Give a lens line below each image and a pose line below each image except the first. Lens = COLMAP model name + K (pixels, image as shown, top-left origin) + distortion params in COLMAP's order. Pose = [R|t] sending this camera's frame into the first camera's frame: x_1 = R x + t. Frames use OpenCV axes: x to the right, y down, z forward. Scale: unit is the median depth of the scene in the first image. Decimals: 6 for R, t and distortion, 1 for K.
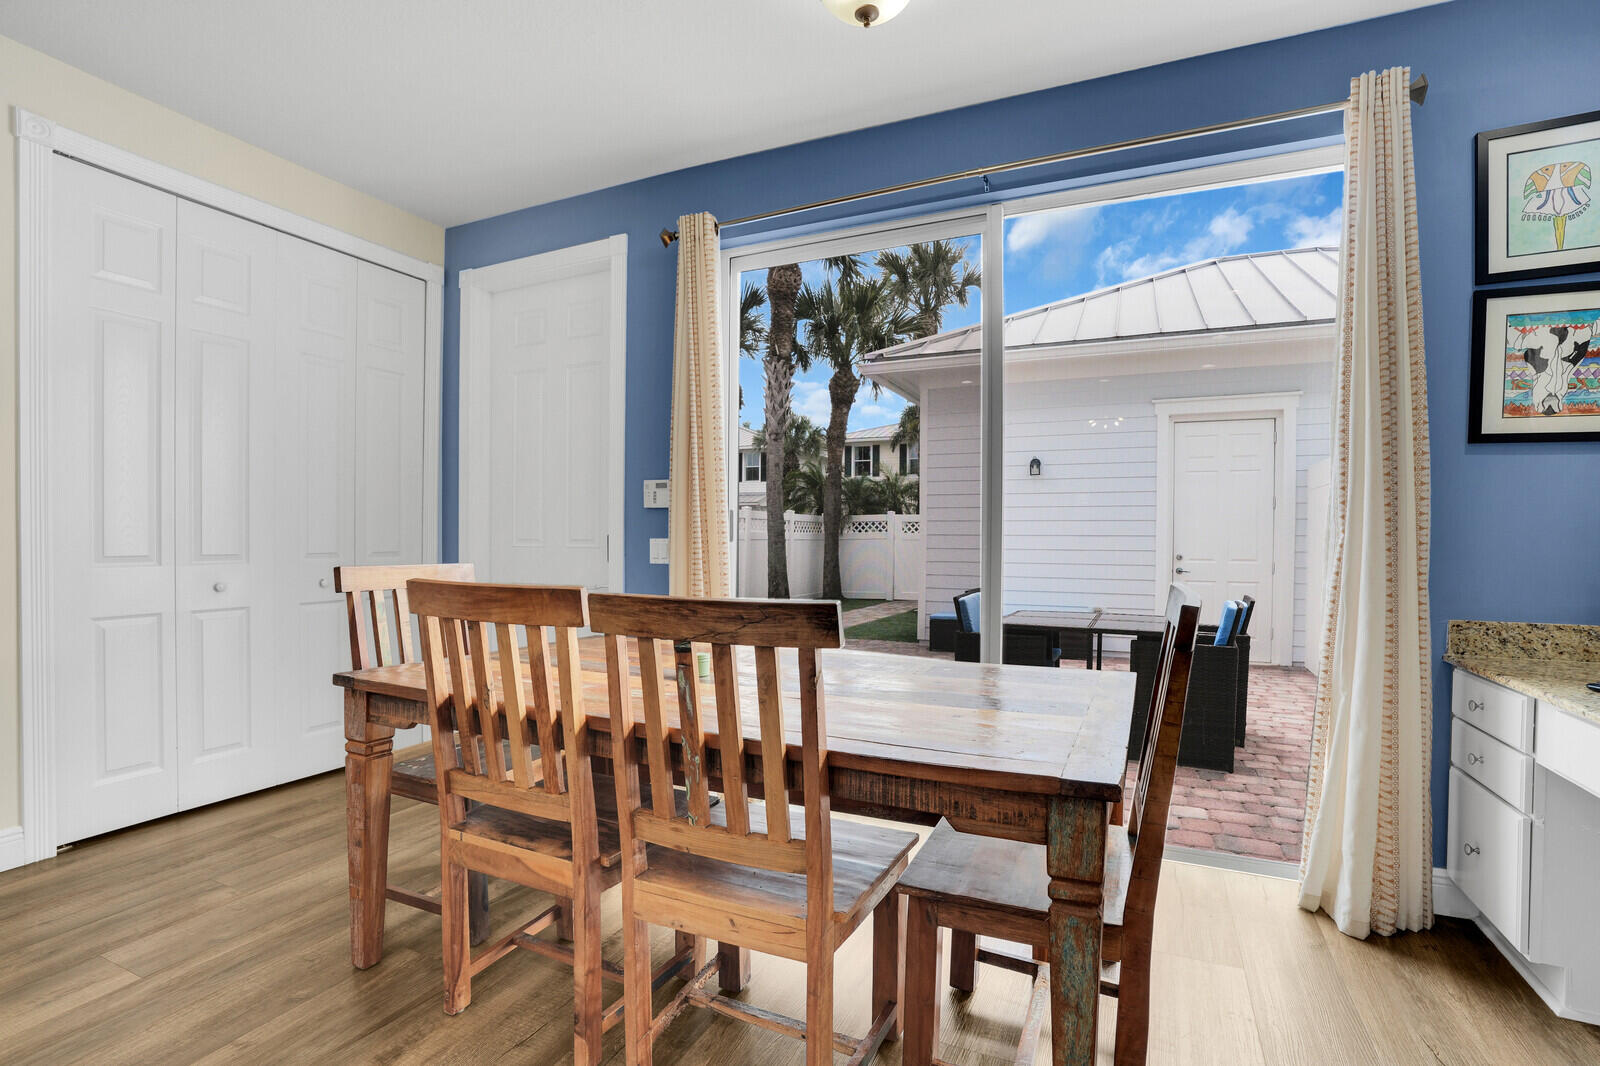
lens RADIAL K [[753.9, 0, 829.6], [0, 753.9, 545.4], [0, 0, 1]] dist [0.012739, -0.000246]
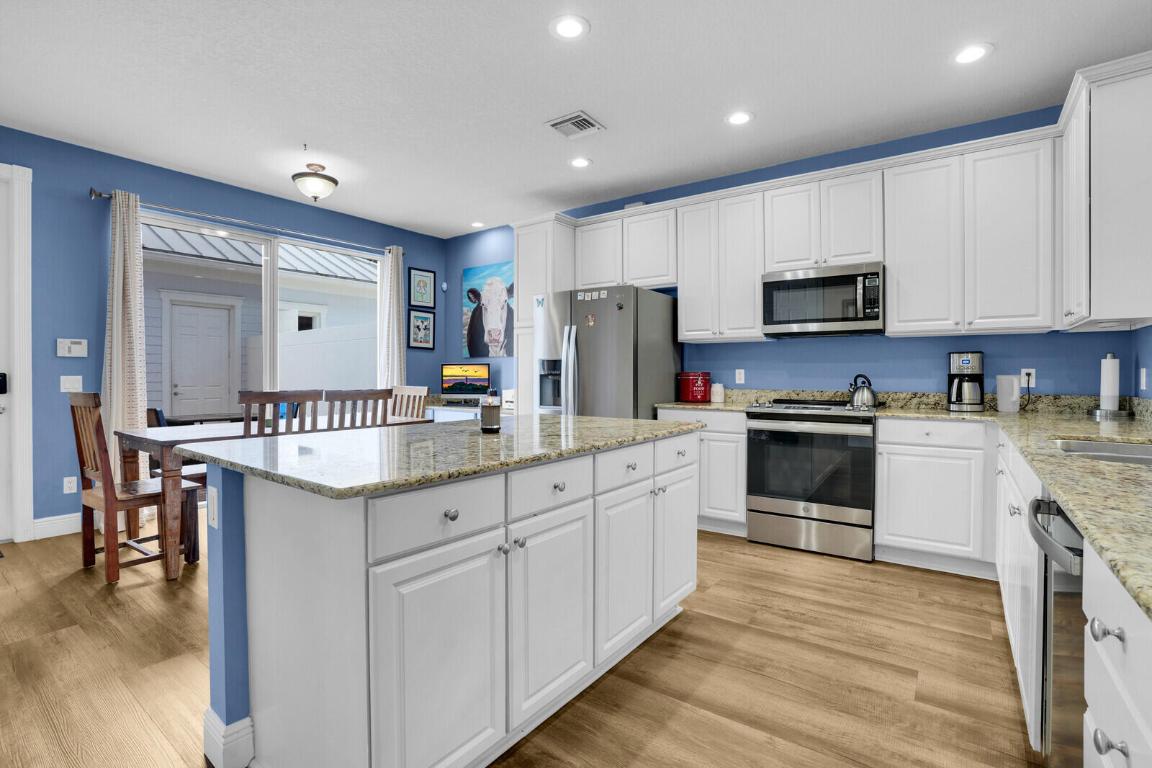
lens RADIAL K [[539.1, 0, 577.1], [0, 539.1, 368.3], [0, 0, 1]] dist [-0.069380, 0.029431]
pose [[0.219027, 0.005409, 0.975704, -1.528057], [0.012118, 0.999892, -0.008263, -0.006719], [-0.975644, 0.013634, 0.218938, -0.373977]]
